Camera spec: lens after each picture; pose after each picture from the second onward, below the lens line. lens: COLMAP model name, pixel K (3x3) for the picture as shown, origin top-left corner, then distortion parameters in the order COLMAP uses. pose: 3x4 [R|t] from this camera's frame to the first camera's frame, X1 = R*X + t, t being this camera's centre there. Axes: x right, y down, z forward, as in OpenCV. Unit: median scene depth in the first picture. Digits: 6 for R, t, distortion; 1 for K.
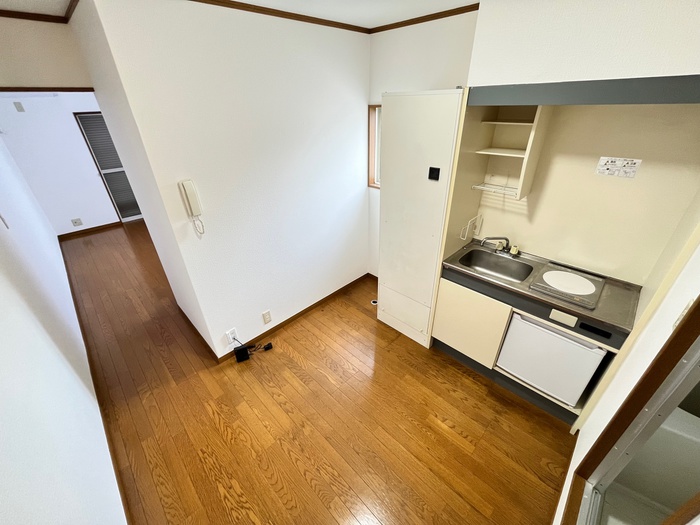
lens RADIAL K [[285.6, 0, 349.7], [0, 285.6, 262.7], [0, 0, 1]] dist [-0.002858, 0.000445]
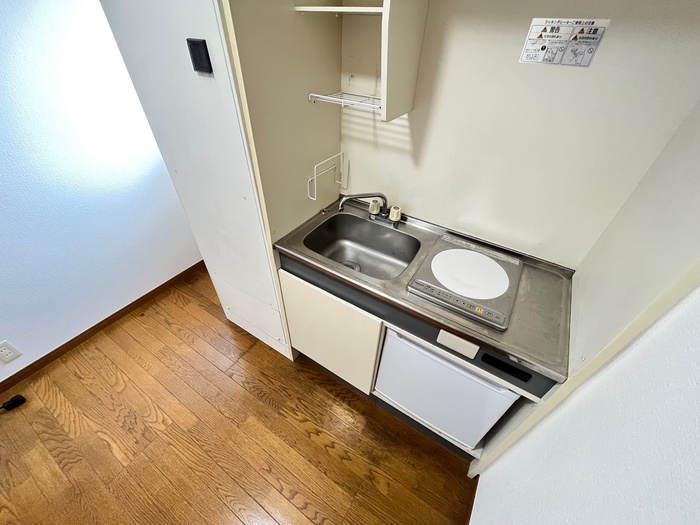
lens RADIAL K [[285.6, 0, 350.2], [0, 285.6, 263.6], [0, 0, 1]] dist [-0.002858, 0.000445]
pose [[0.974448, -0.100152, 0.201050, 0.355018], [0.059856, 0.978508, 0.197330, -0.066899], [-0.216492, -0.180254, 0.959500, 0.424738]]
